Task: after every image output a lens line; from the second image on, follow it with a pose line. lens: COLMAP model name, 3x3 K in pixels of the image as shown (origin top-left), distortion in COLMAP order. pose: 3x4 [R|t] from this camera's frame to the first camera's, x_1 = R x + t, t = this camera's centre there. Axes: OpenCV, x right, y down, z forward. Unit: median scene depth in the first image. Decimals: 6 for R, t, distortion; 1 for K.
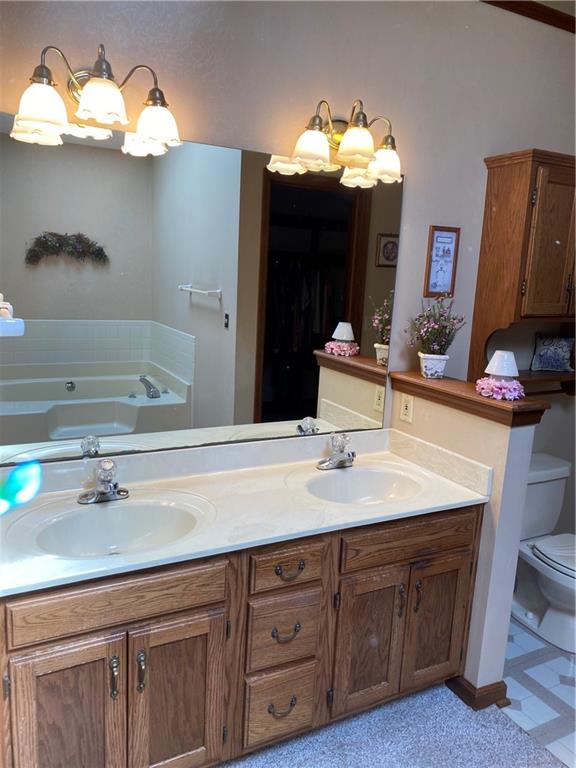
lens RADIAL K [[586.8, 0, 286.6], [0, 586.8, 382.4], [0, 0, 1]] dist [0.038514, -0.063369]
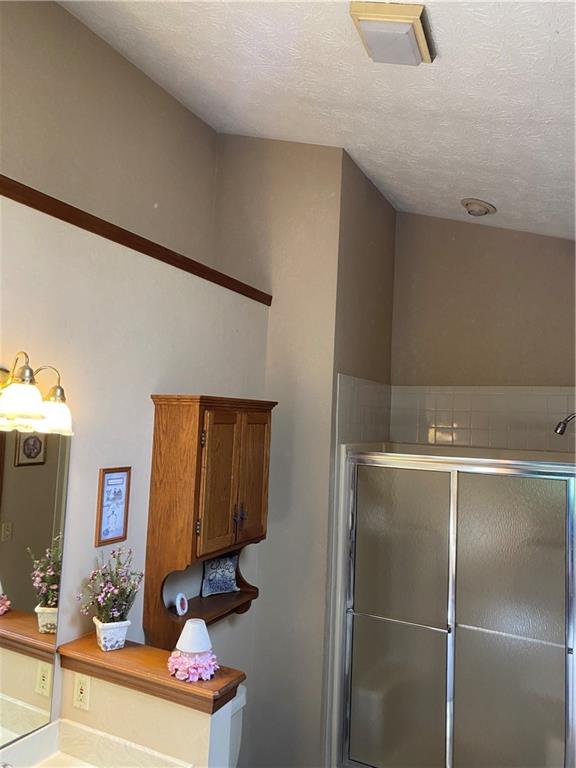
lens RADIAL K [[586.8, 0, 283.2], [0, 586.8, 379.8], [0, 0, 1]] dist [0.038514, -0.063369]
pose [[0.818140, 0.027345, 0.574368, -0.058668], [0.103783, 0.975443, -0.194270, -0.213170], [-0.565575, 0.218550, 0.795211, 0.089395]]
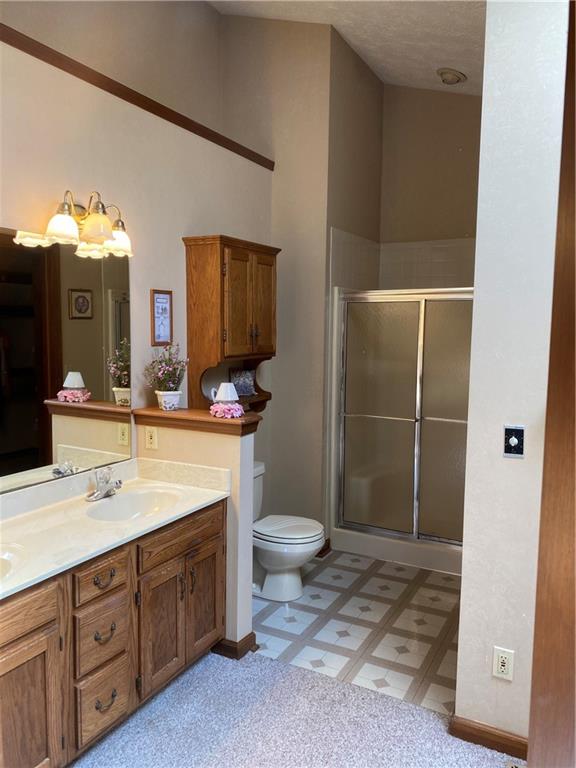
lens RADIAL K [[586.8, 0, 290.3], [0, 586.8, 387.2], [0, 0, 1]] dist [0.038514, -0.063369]
pose [[0.823316, -0.096608, 0.559301, -0.251730], [0.132244, 0.990939, -0.023503, 0.007627], [-0.551963, 0.093315, 0.828631, -0.191415]]
